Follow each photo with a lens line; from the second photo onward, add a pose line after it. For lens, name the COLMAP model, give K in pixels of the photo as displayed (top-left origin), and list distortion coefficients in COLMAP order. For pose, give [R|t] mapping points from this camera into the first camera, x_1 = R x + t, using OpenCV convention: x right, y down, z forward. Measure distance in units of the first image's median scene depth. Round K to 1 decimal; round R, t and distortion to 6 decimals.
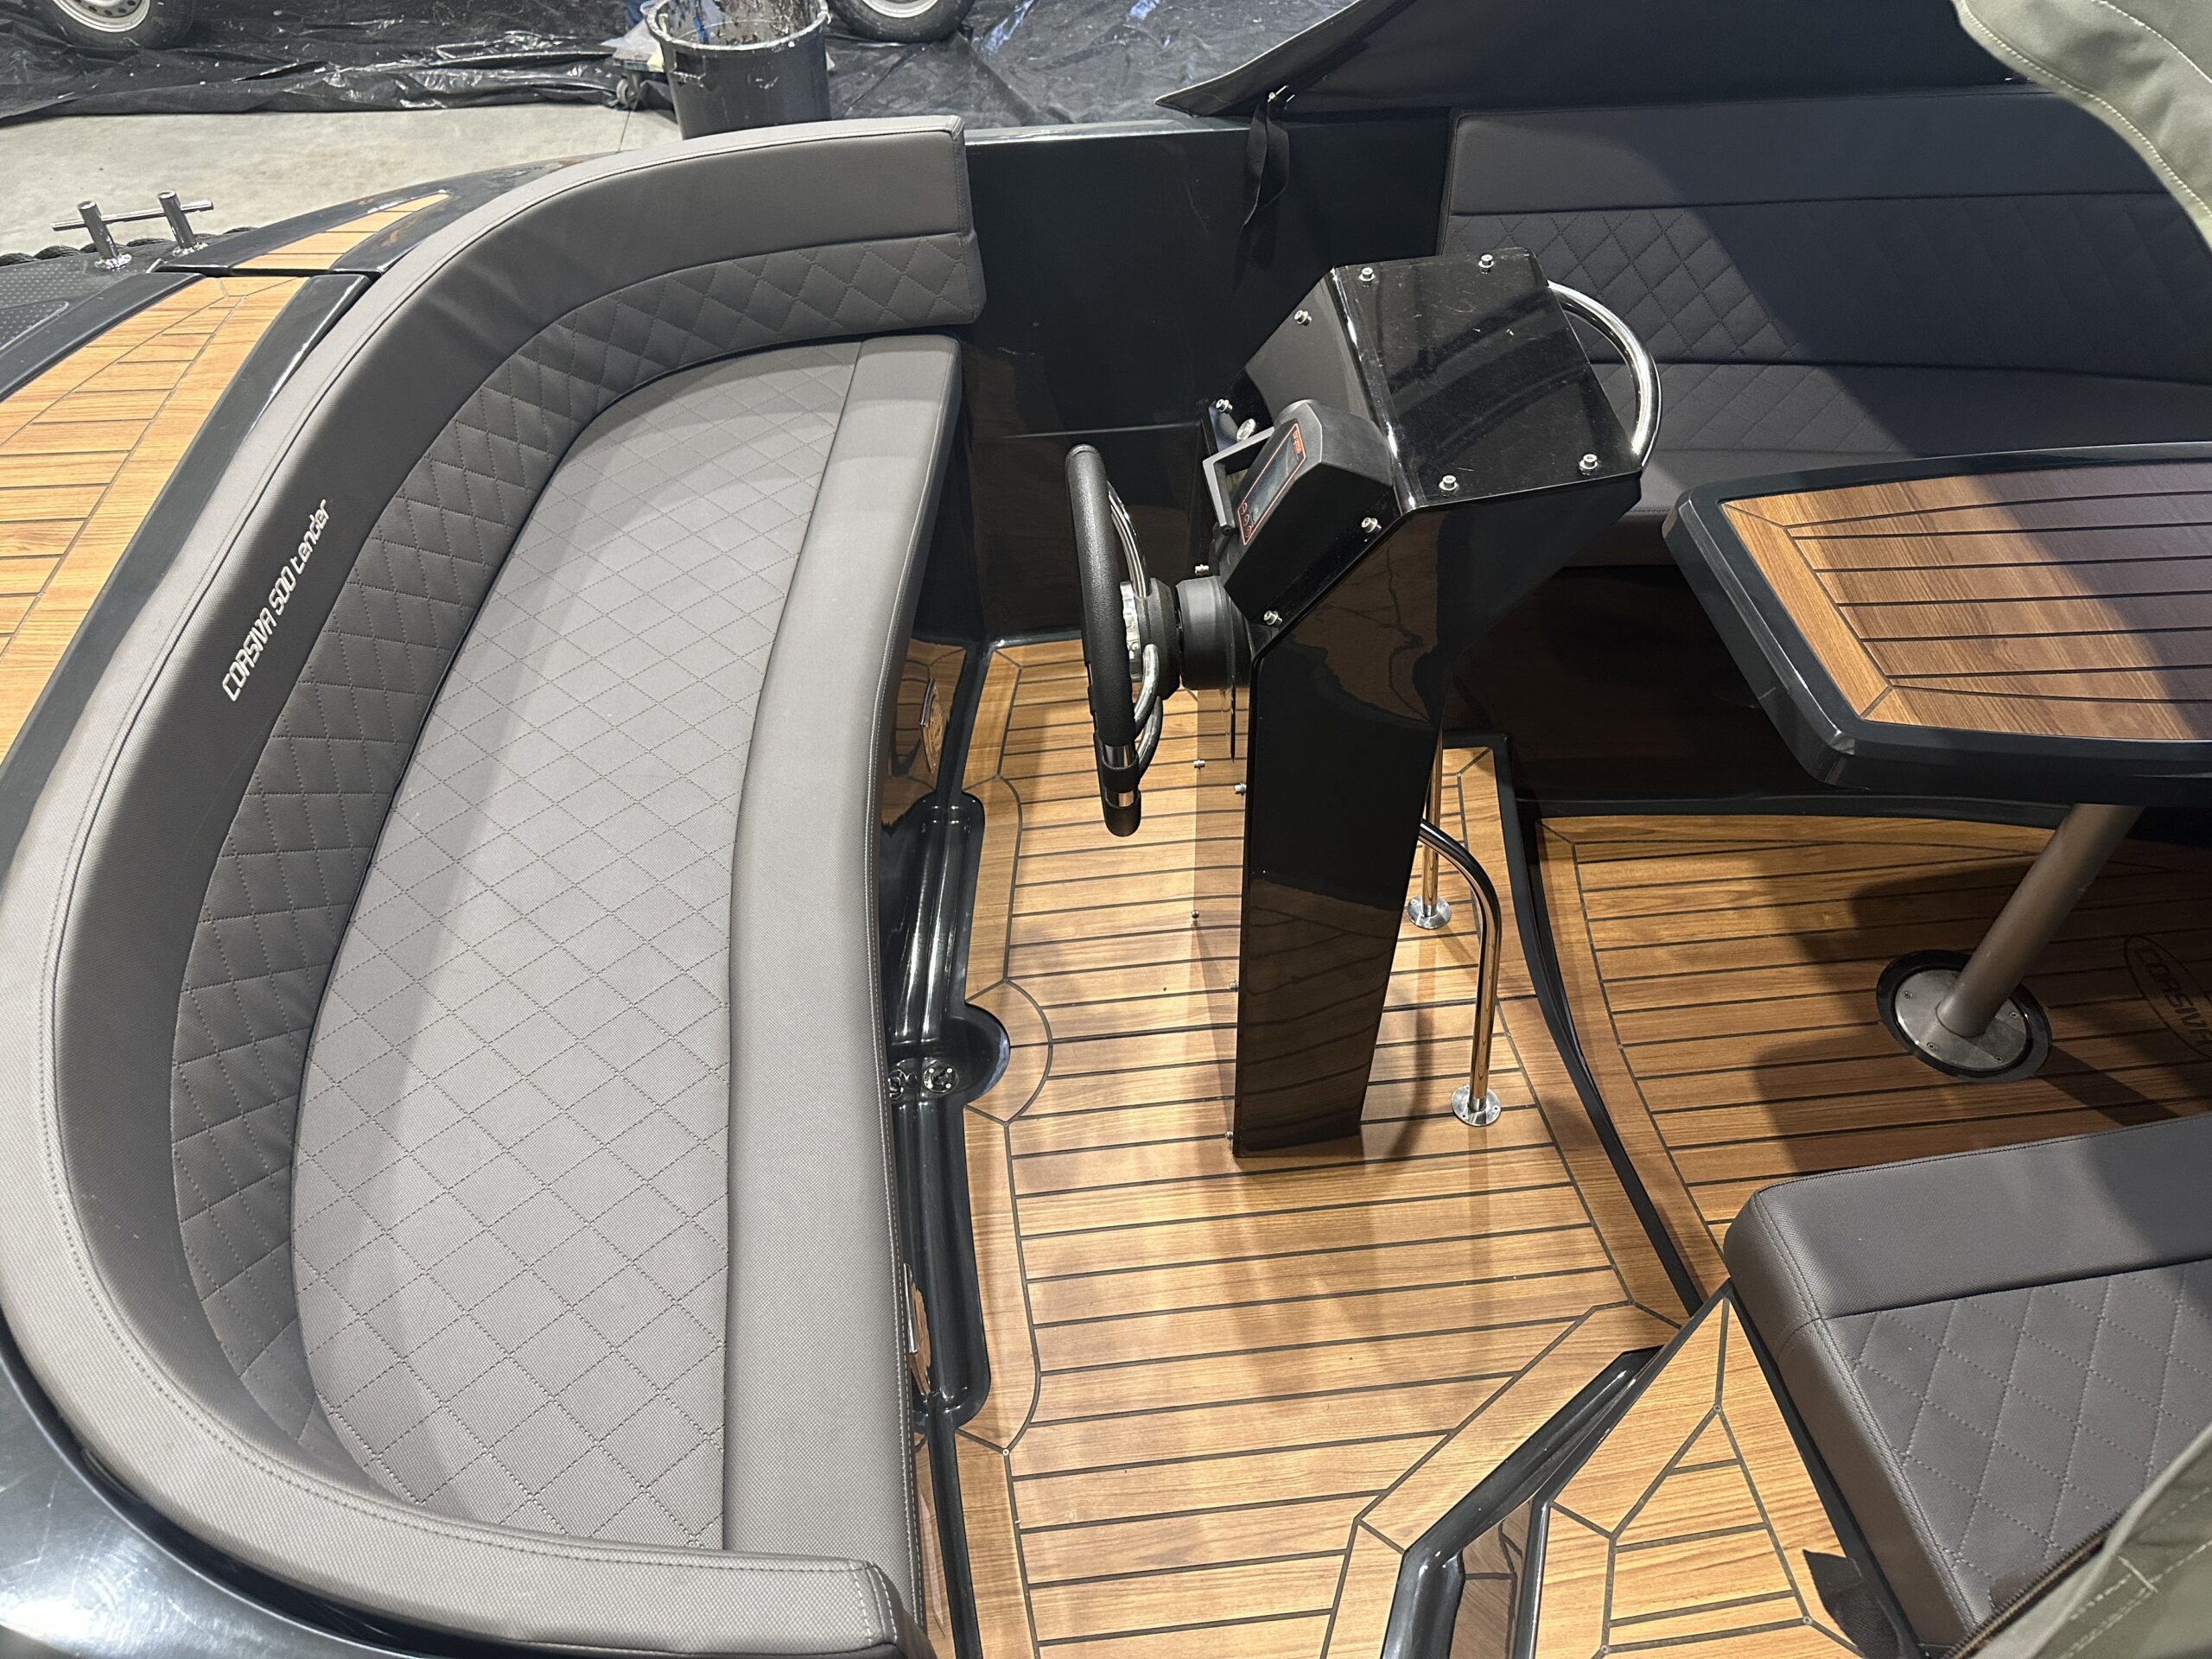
lens RADIAL K [[1574.6, 0, 1106.0], [0, 1574.6, 829.5], [0, 0, 1]] dist [0.089872, -0.148790]
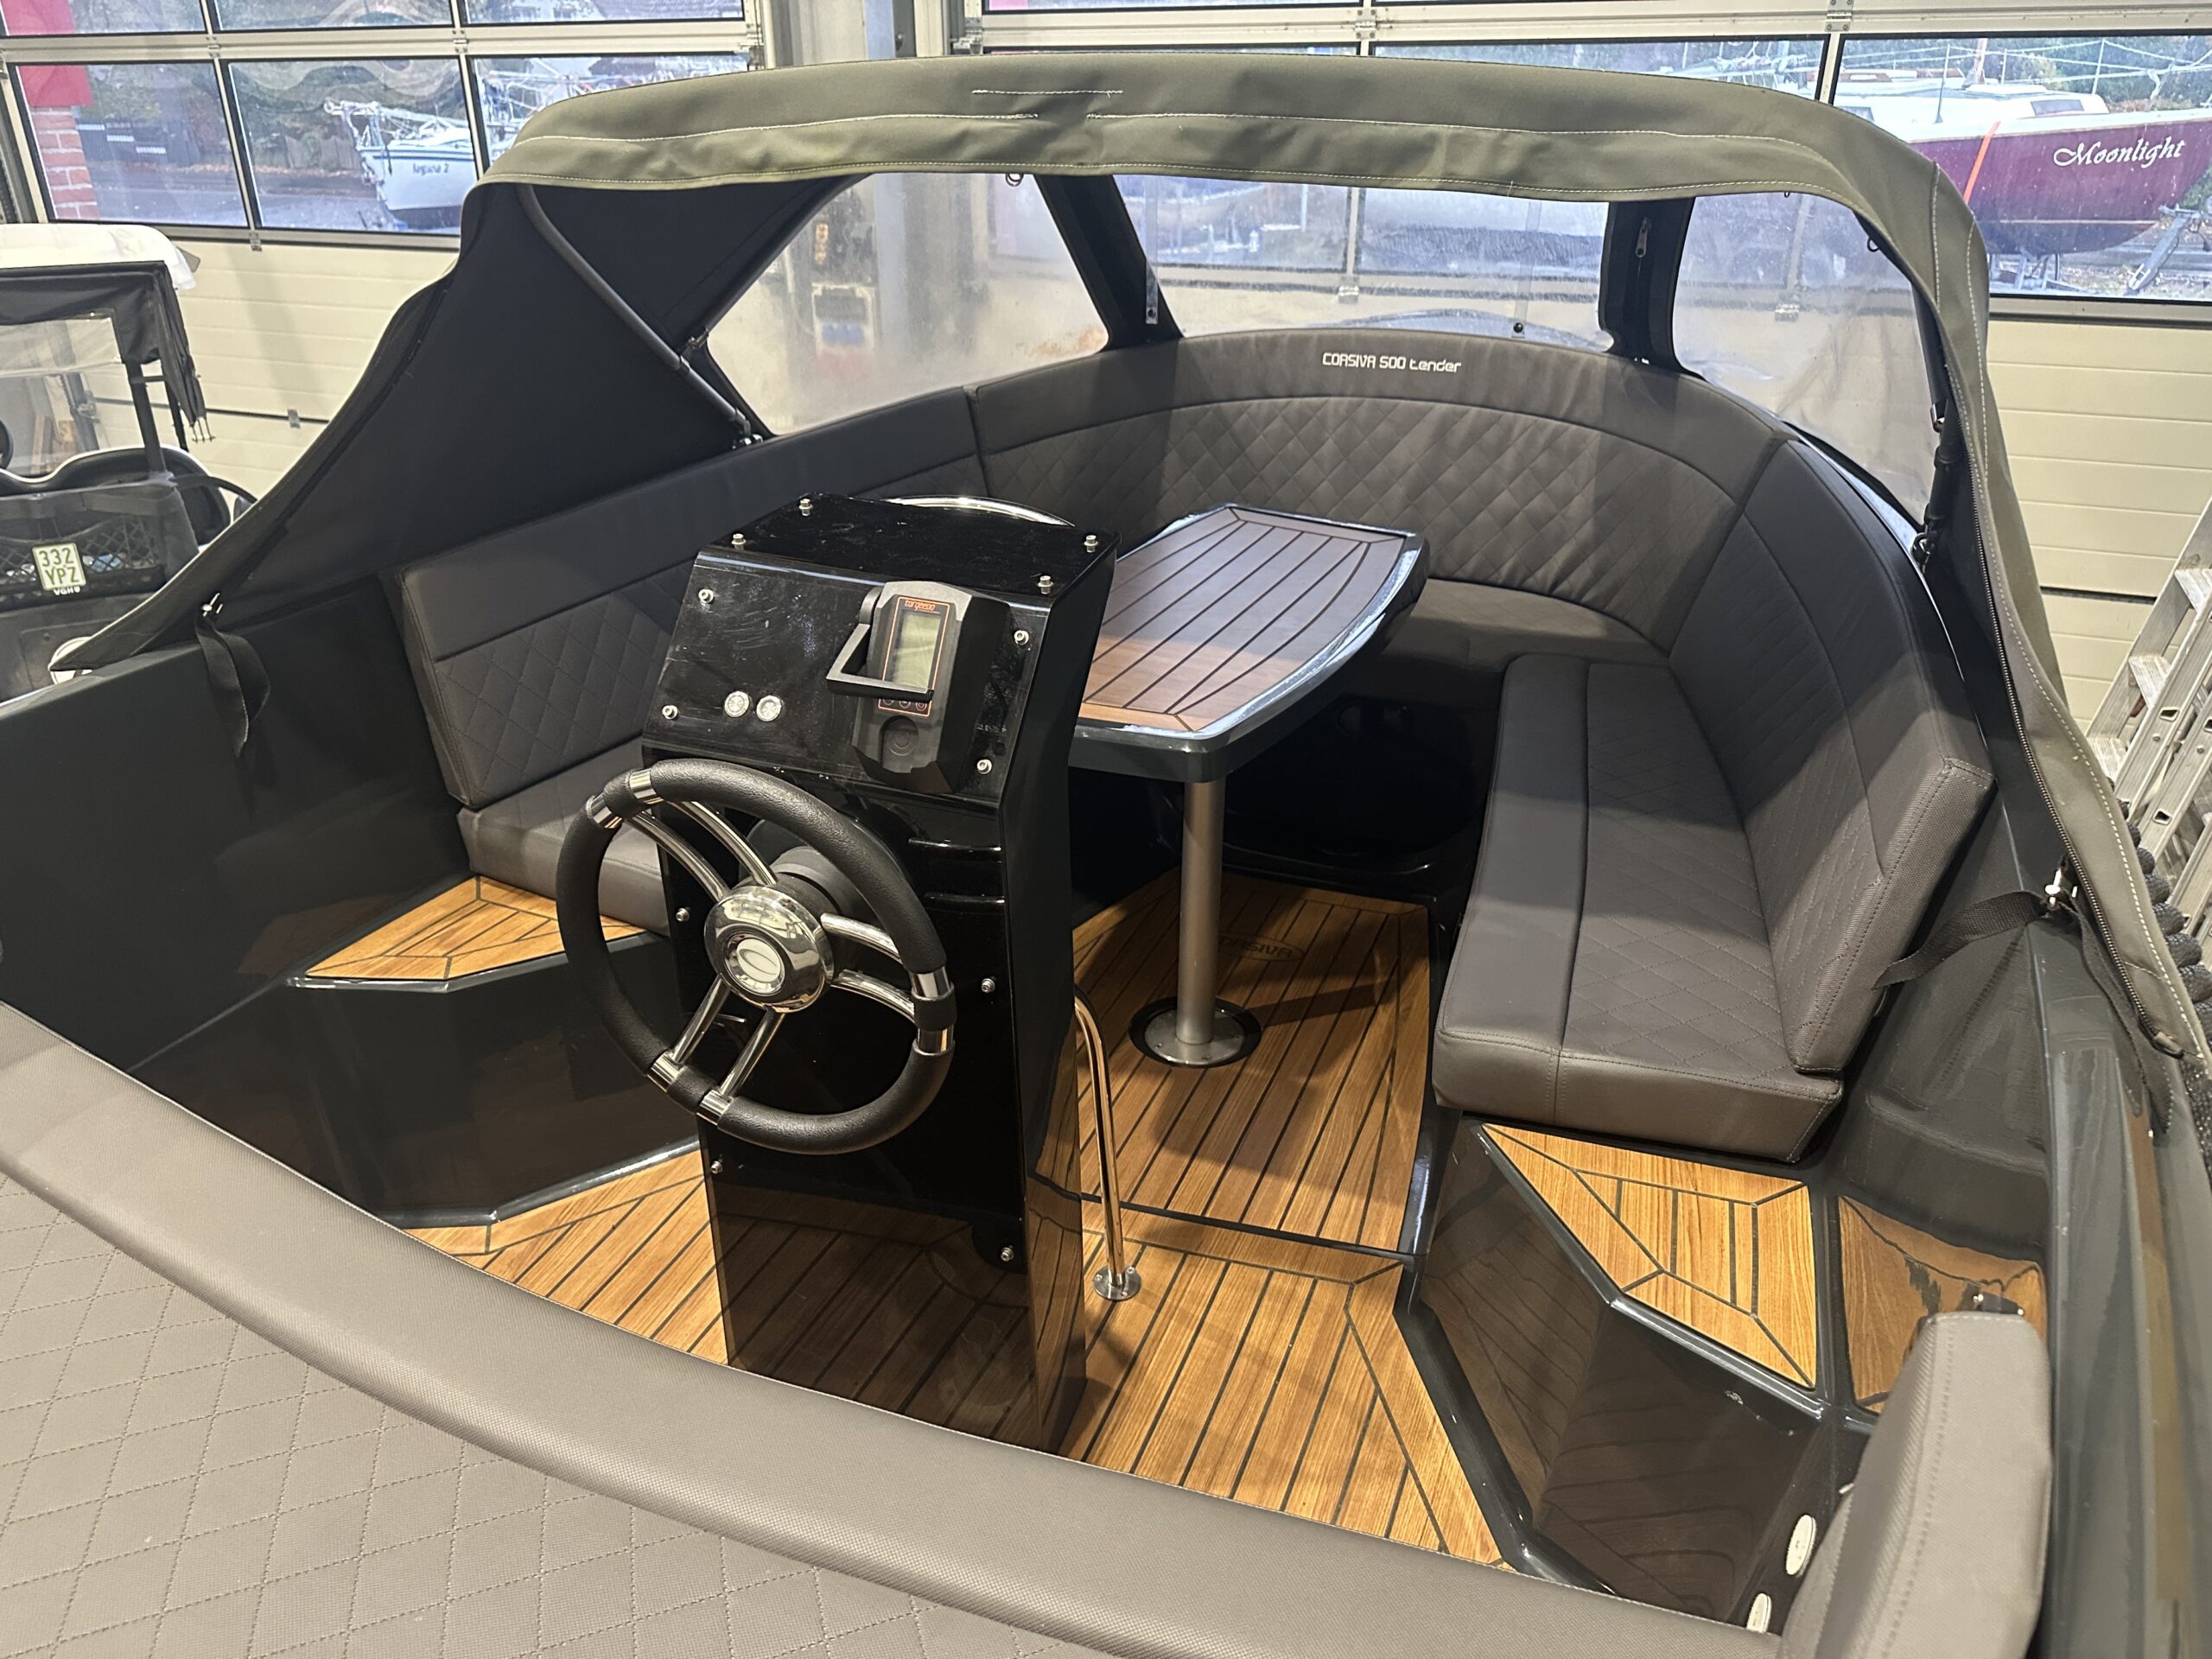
lens RADIAL K [[1561.5, 0, 1106.0], [0, 1561.5, 829.5], [0, 0, 1]] dist [0.071392, -0.093162]
pose [[0.460258, -0.378522, 0.803047, -0.456370], [0.656752, 0.753811, -0.021096, -0.024207], [-0.597360, 0.537112, 0.595543, 0.271012]]
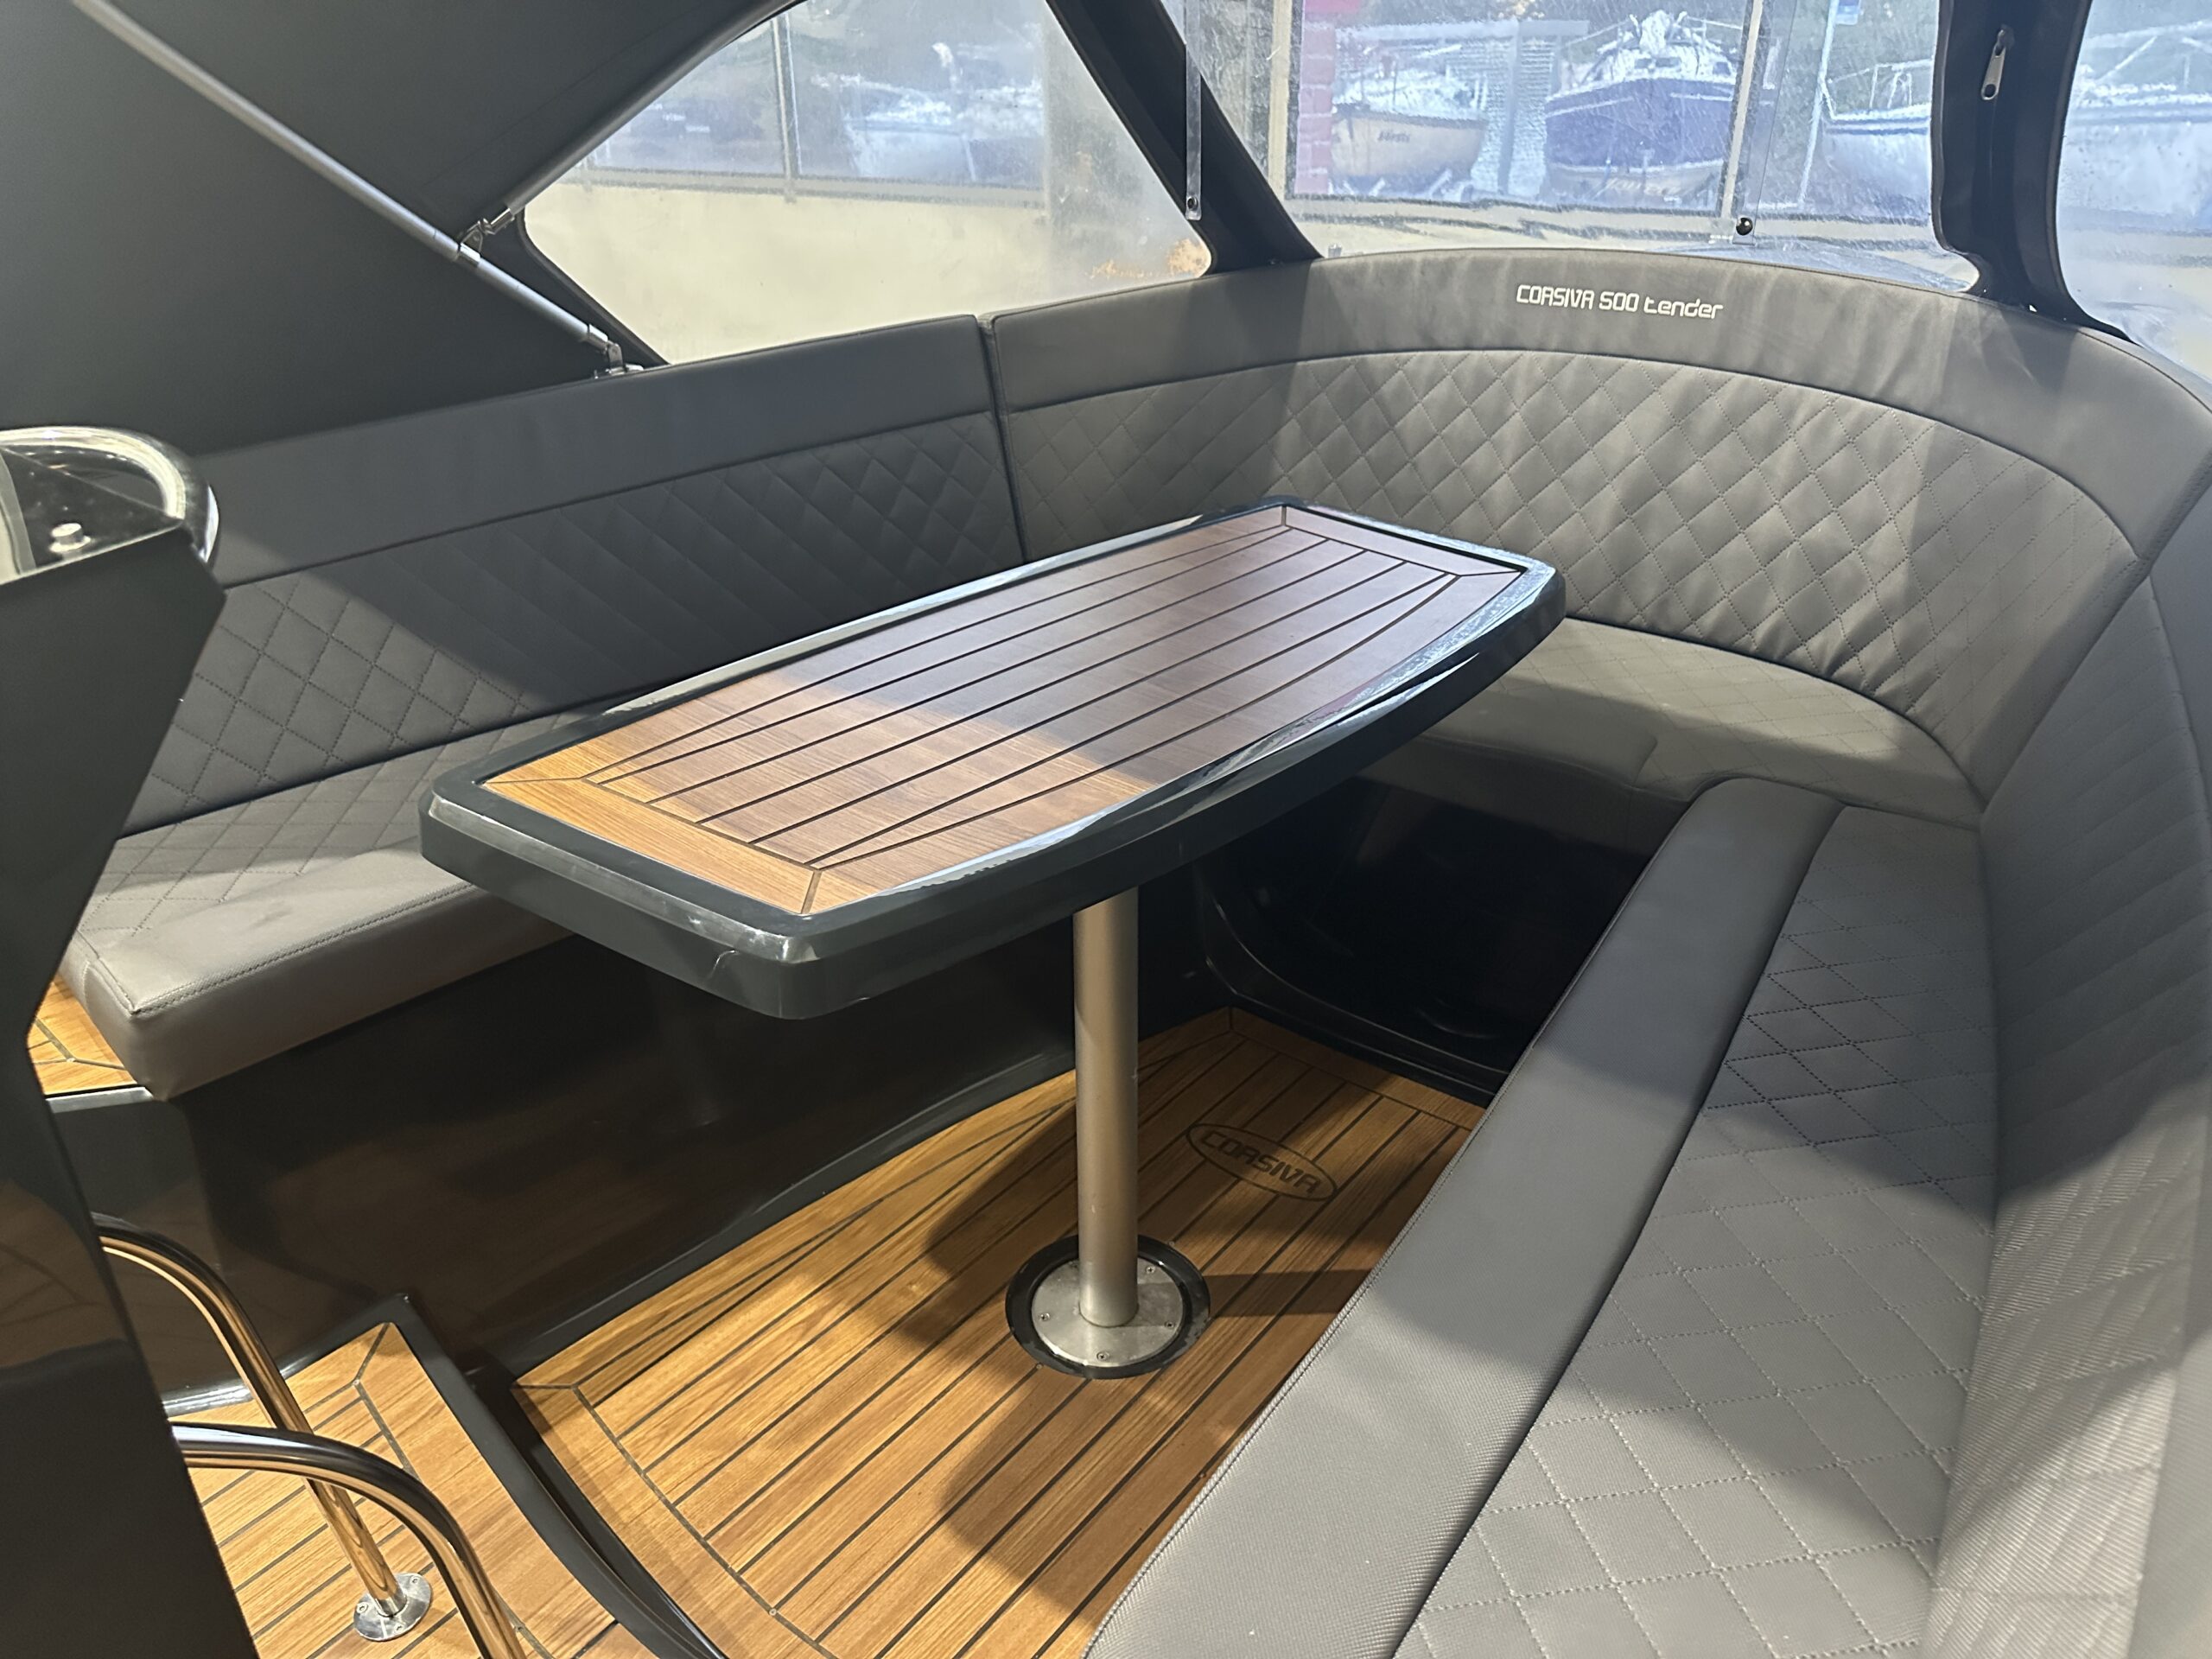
lens RADIAL K [[1567.2, 0, 1110.3], [0, 1567.2, 831.3], [0, 0, 1]] dist [0.002036, -0.003919]
pose [[0.695149, -0.318892, 0.644264, 0.119989], [0.537747, 0.825449, -0.171645, 0.063631], [-0.477071, 0.465770, 0.745293, 0.341909]]
